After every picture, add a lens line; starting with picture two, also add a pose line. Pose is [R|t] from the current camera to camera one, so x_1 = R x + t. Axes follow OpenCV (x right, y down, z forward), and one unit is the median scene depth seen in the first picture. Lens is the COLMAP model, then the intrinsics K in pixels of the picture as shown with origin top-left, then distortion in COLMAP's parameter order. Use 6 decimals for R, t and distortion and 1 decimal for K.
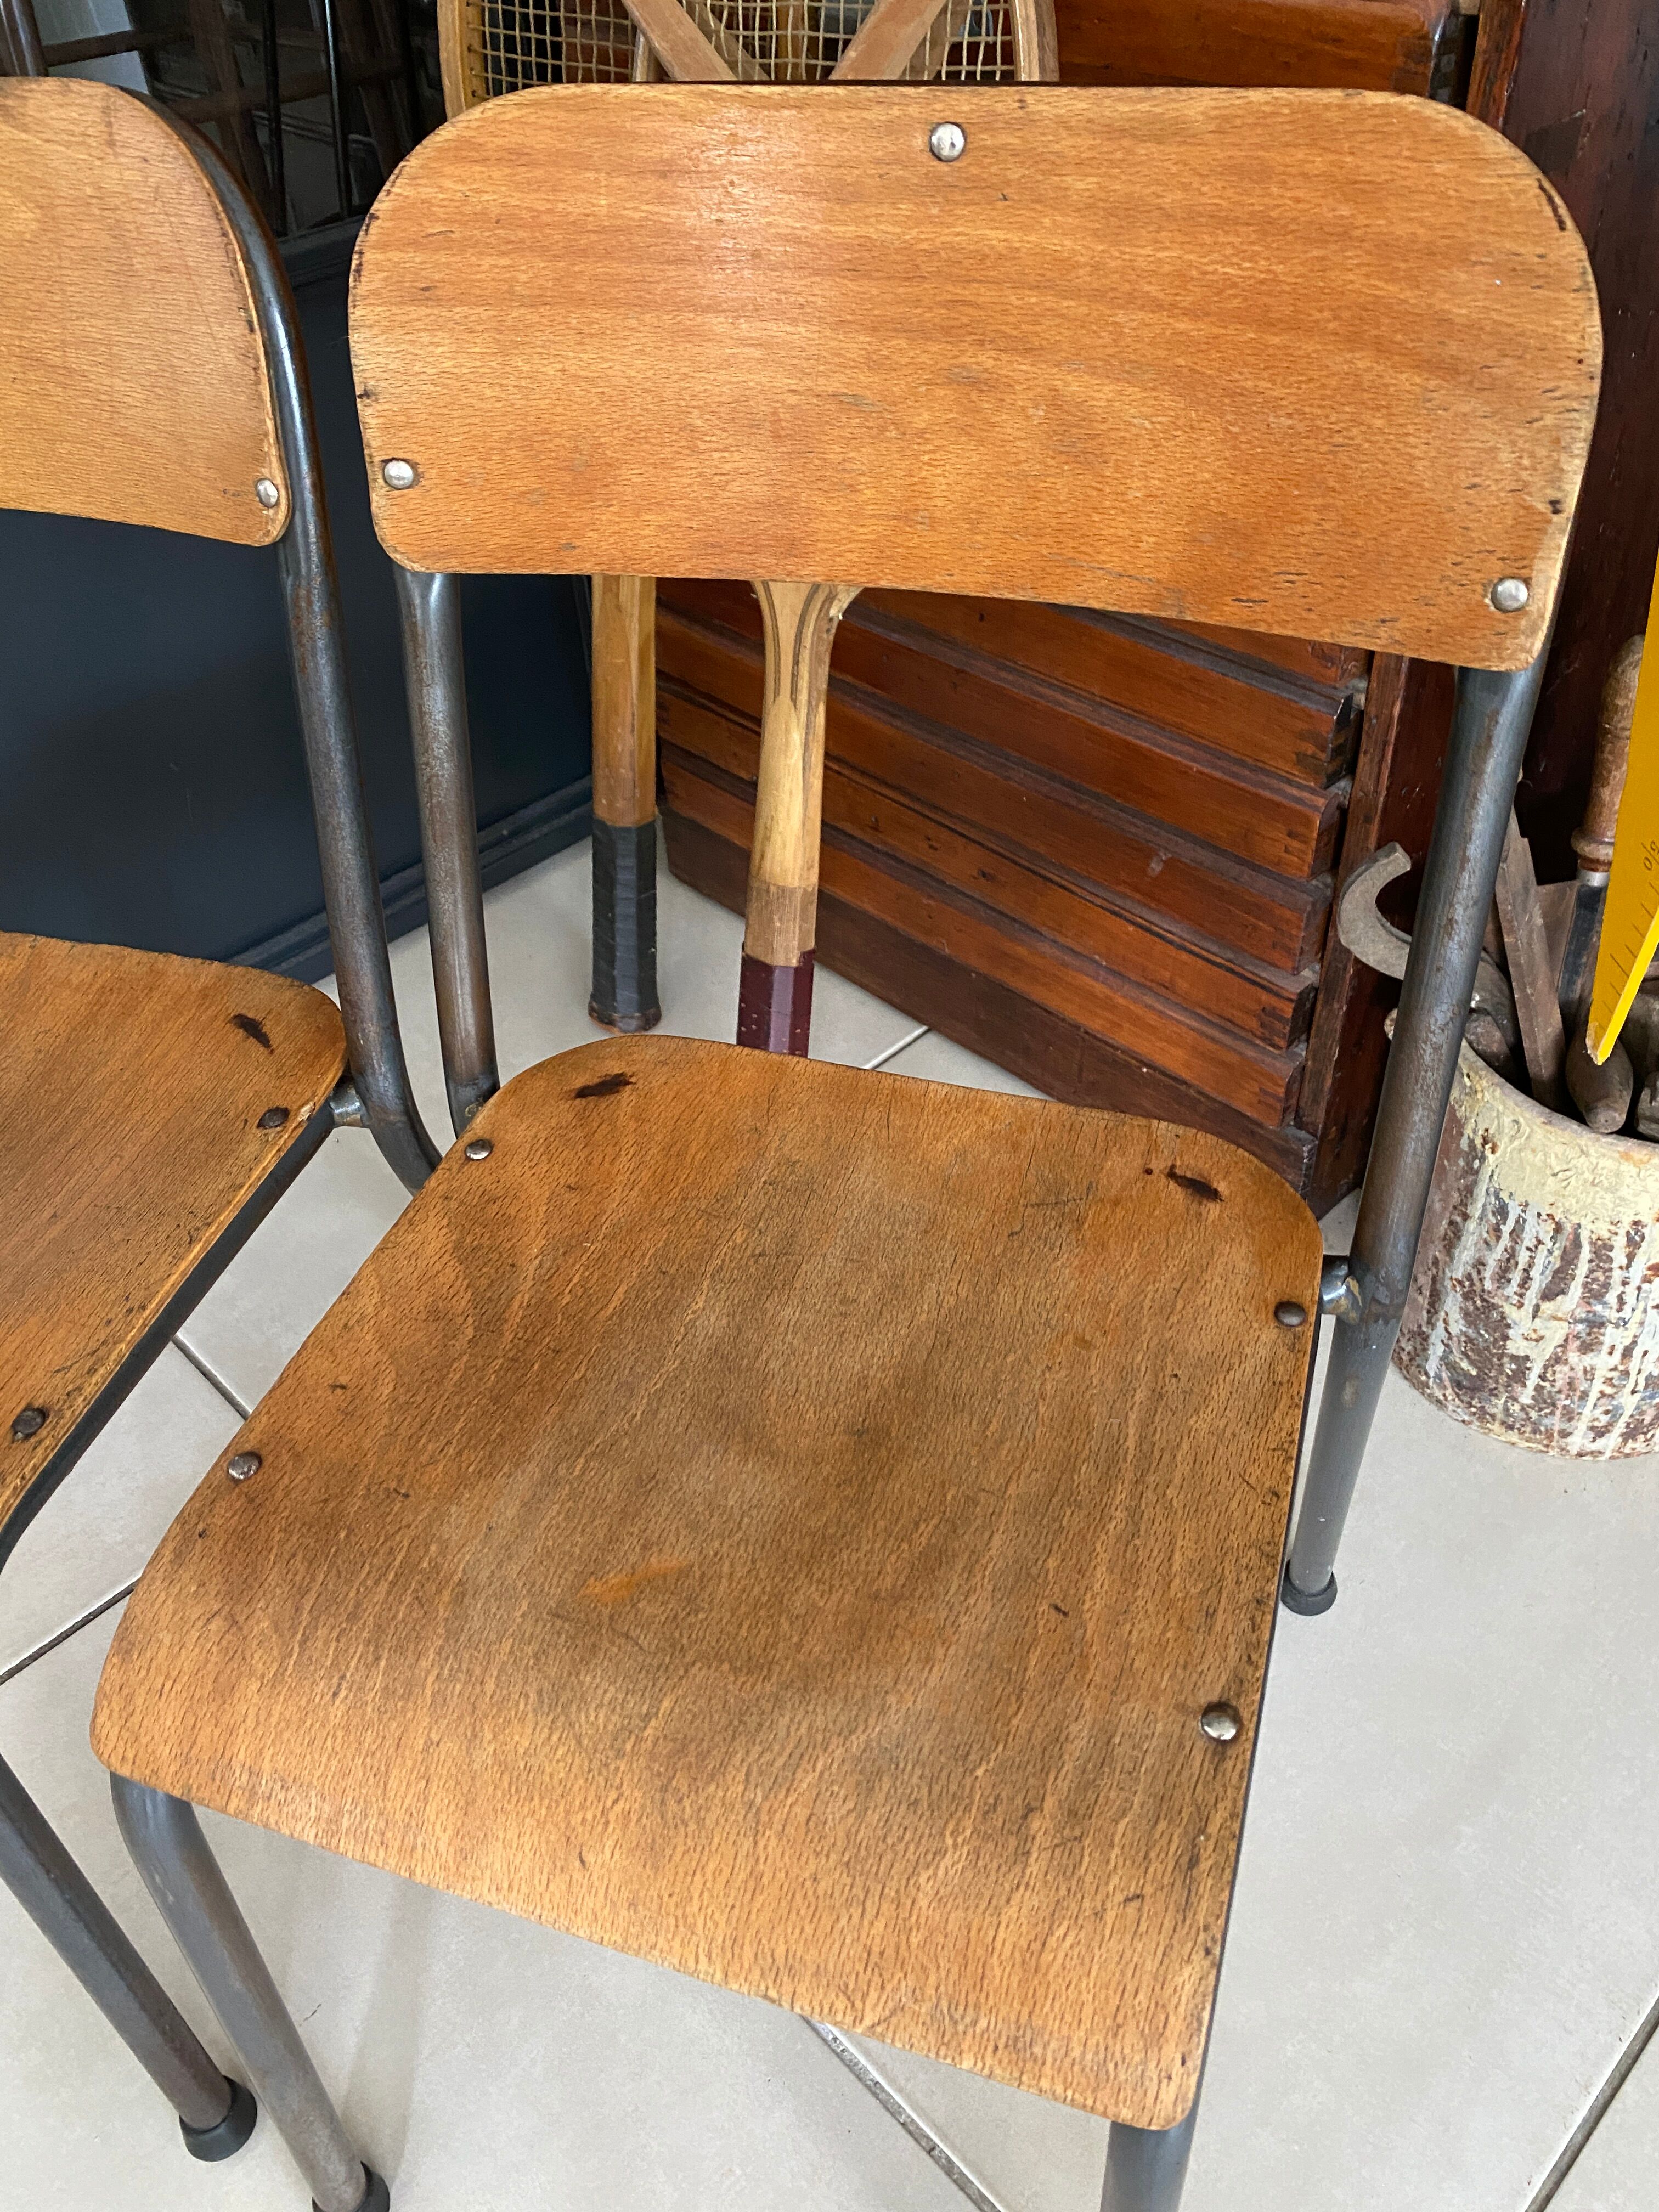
lens RADIAL K [[1715.4, 0, 834.6], [0, 1715.4, 1106.1], [0, 0, 1]] dist [0.005409, -0.003422]
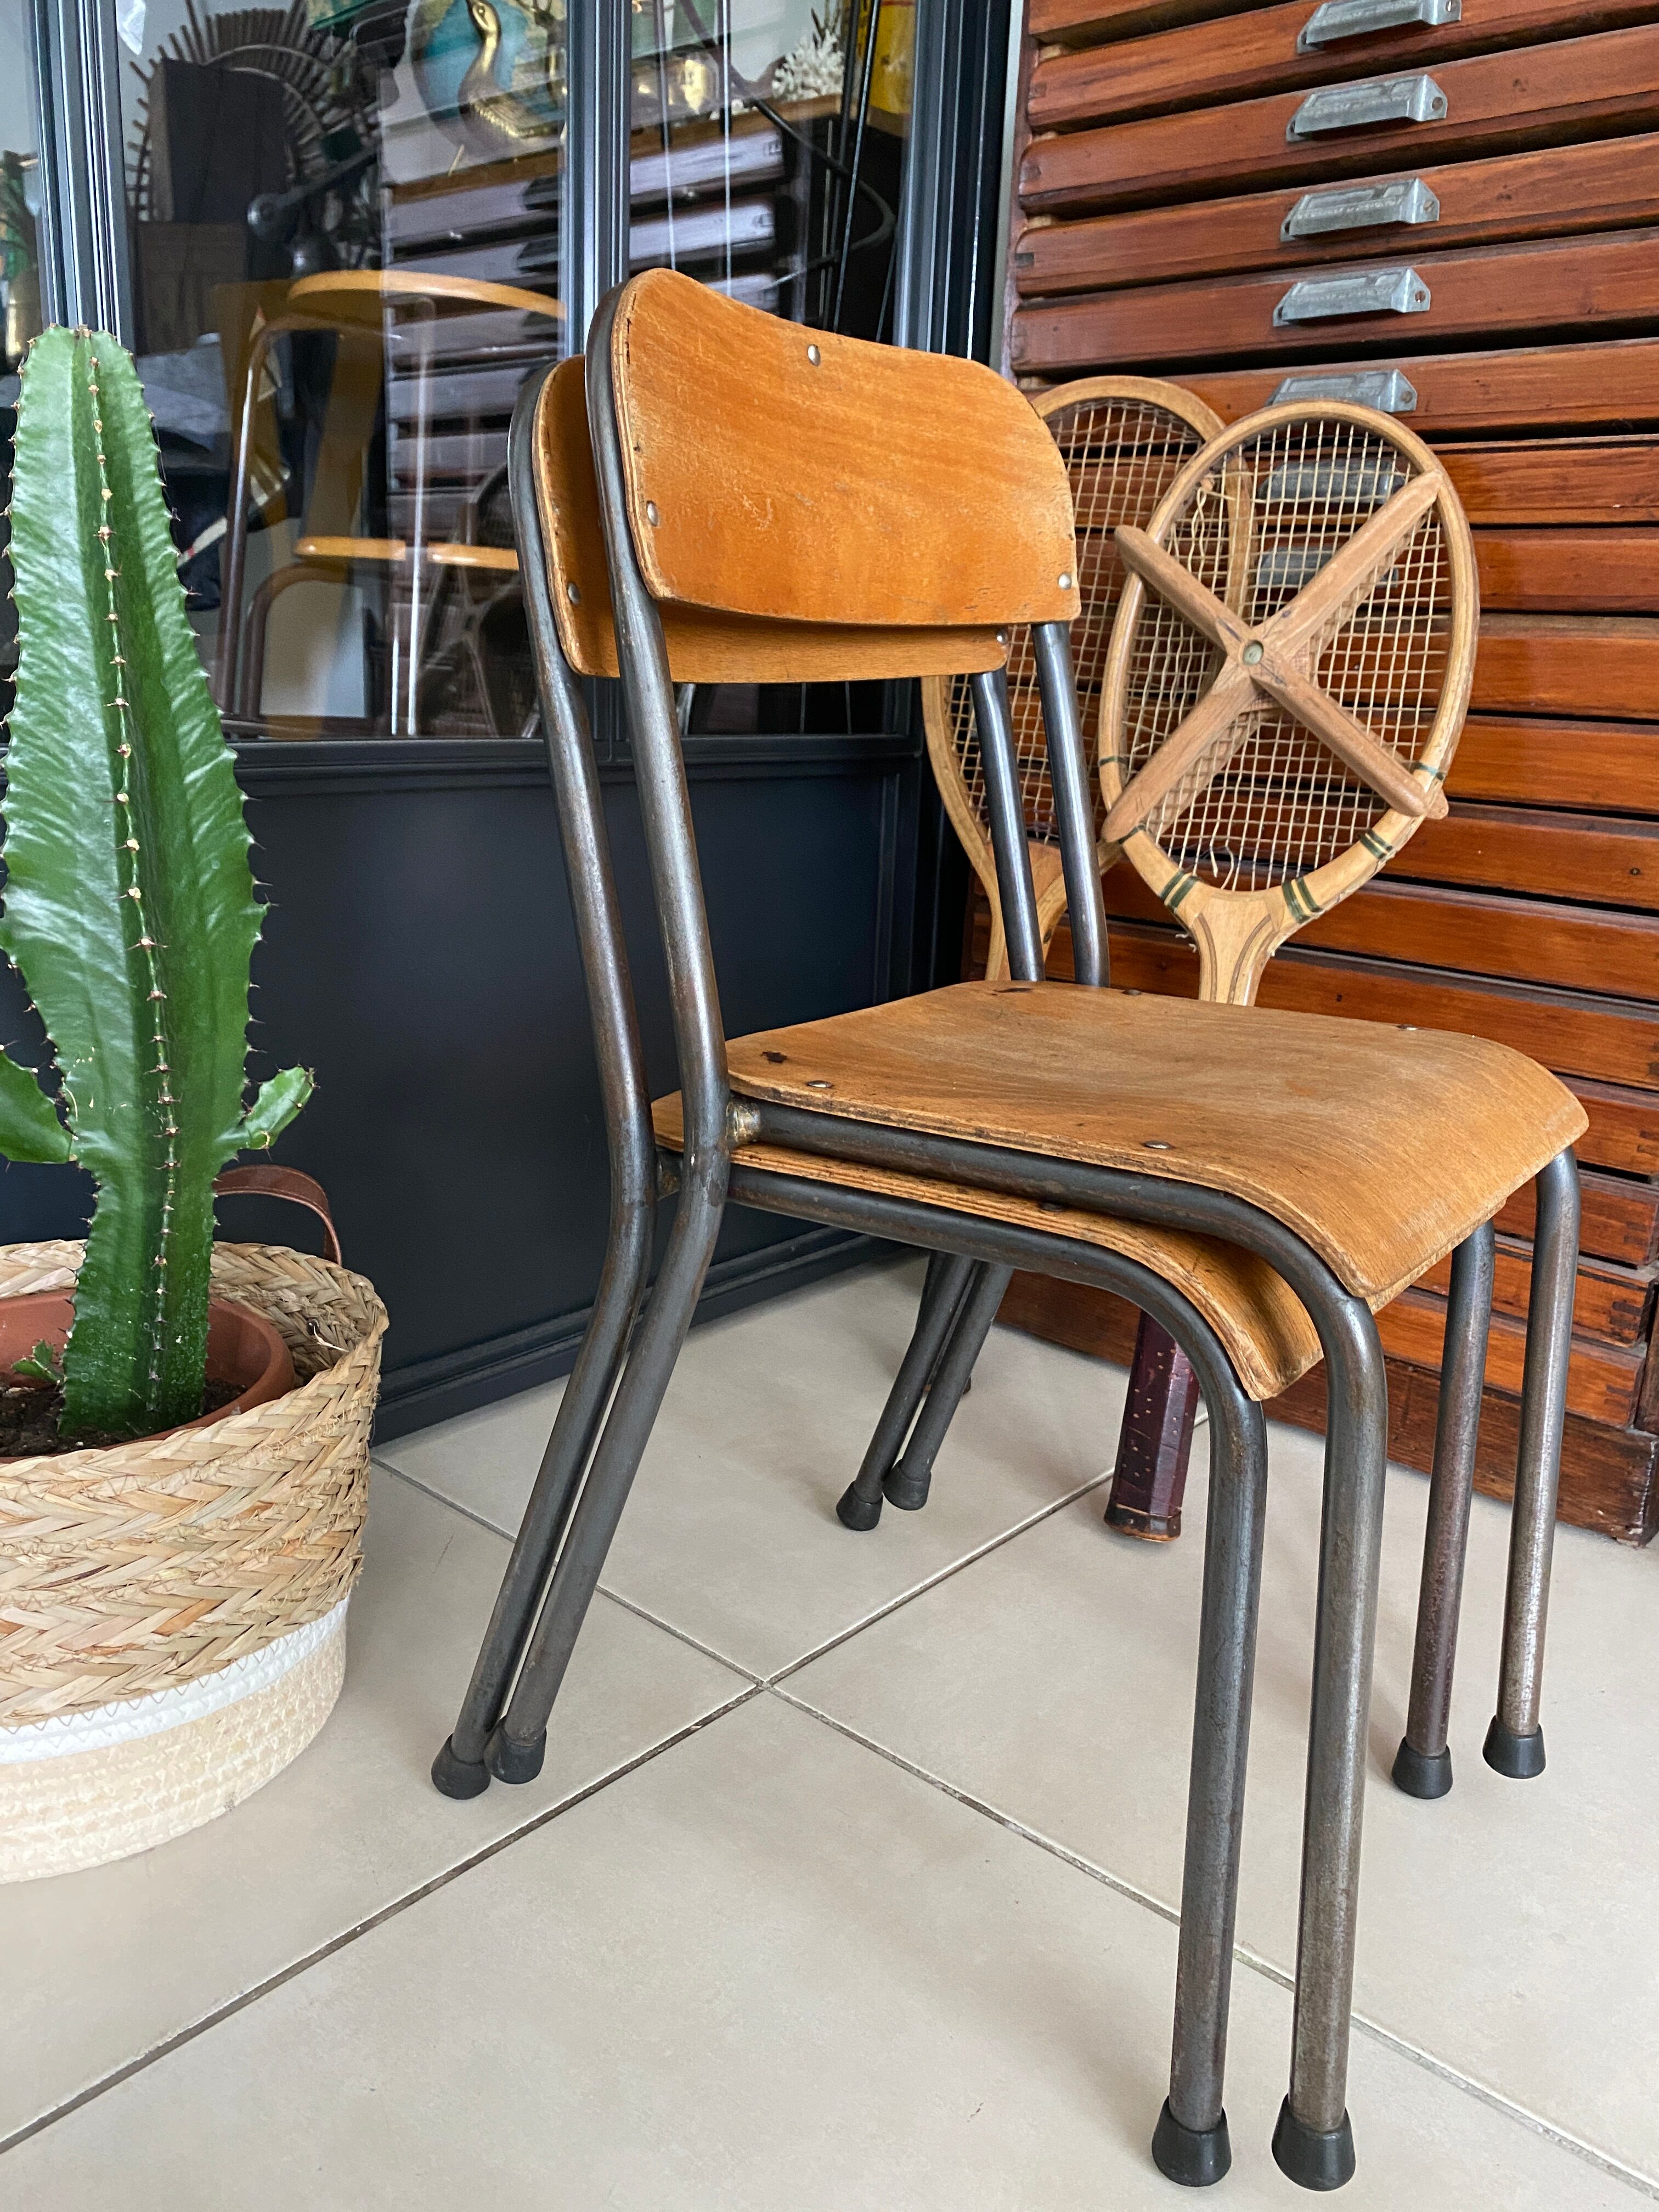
lens RADIAL K [[1715.4, 0, 827.7], [0, 1715.4, 1092.6], [0, 0, 1]] dist [0.005409, -0.003422]
pose [[0.992258, 0.079642, 0.095291, -0.599865], [-0.026534, 0.885535, -0.463814, 0.554855], [-0.121323, 0.457694, 0.880793, -0.048770]]
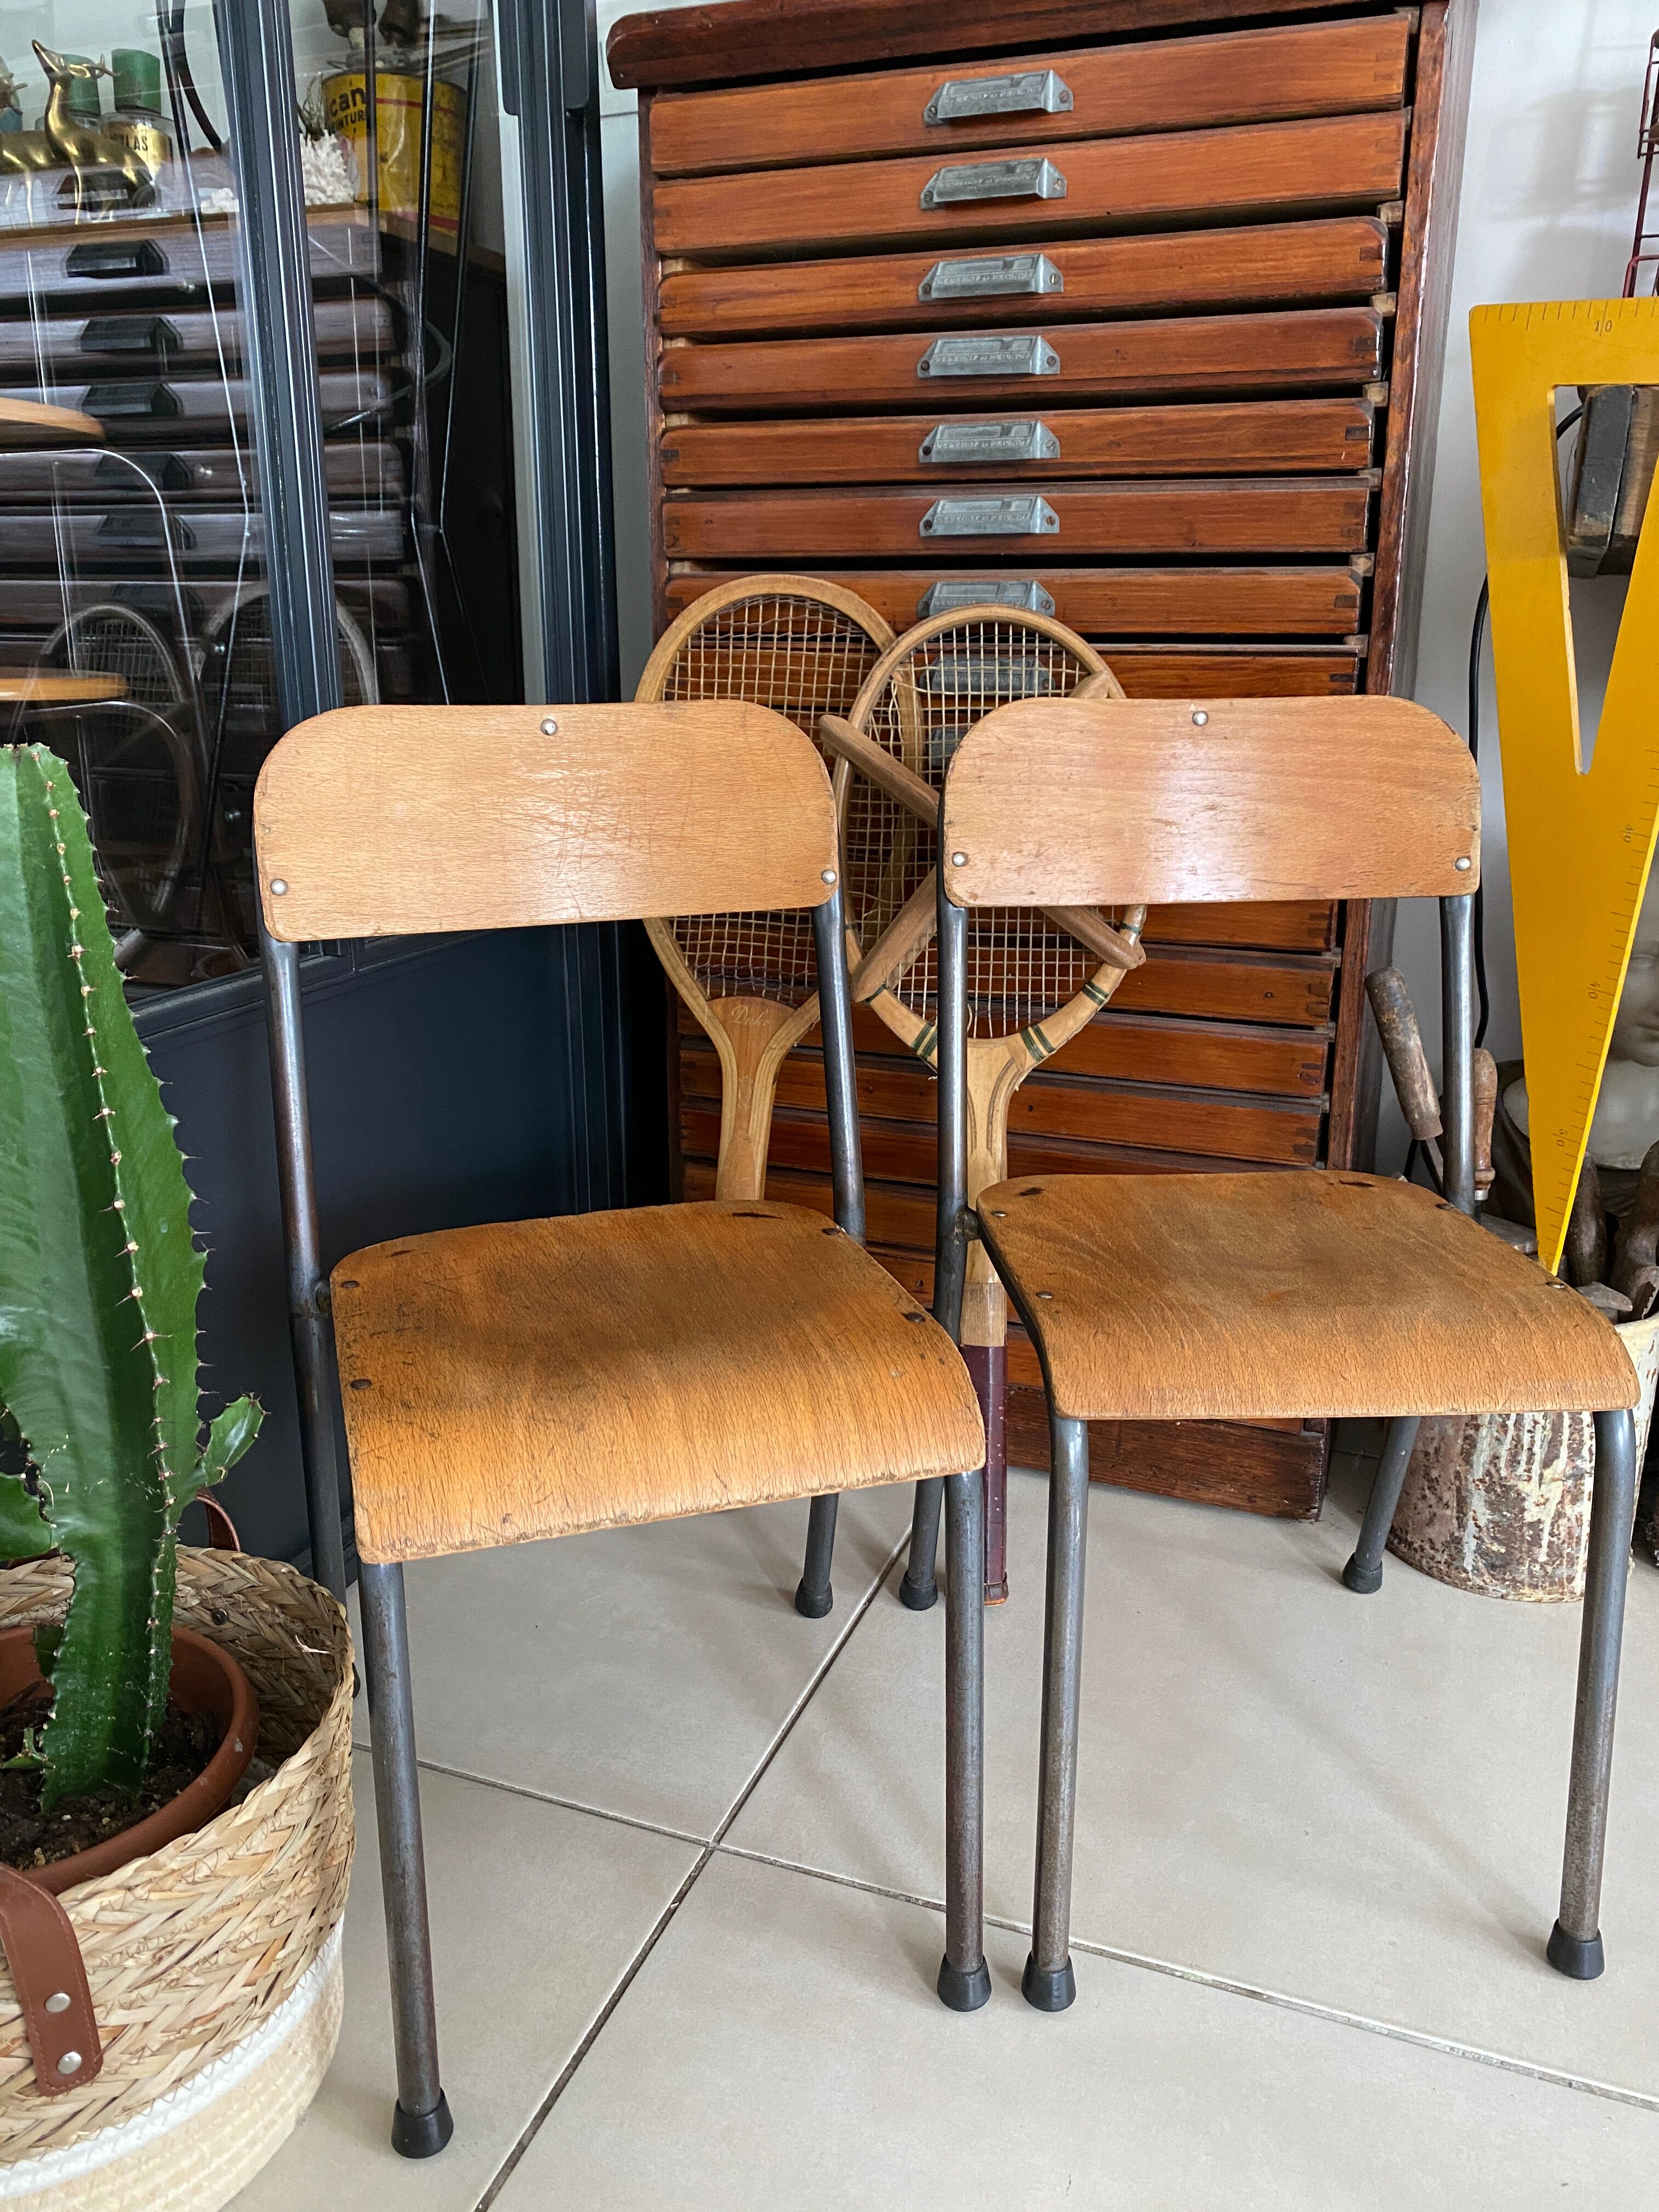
lens RADIAL K [[1715.4, 0, 825.3], [0, 1715.4, 1088.2], [0, 0, 1]] dist [0.005409, -0.003422]
pose [[0.907763, -0.055289, 0.415823, -1.017446], [0.237974, 0.884199, -0.401945, 0.366004], [-0.345448, 0.463826, 0.815801, -0.207073]]
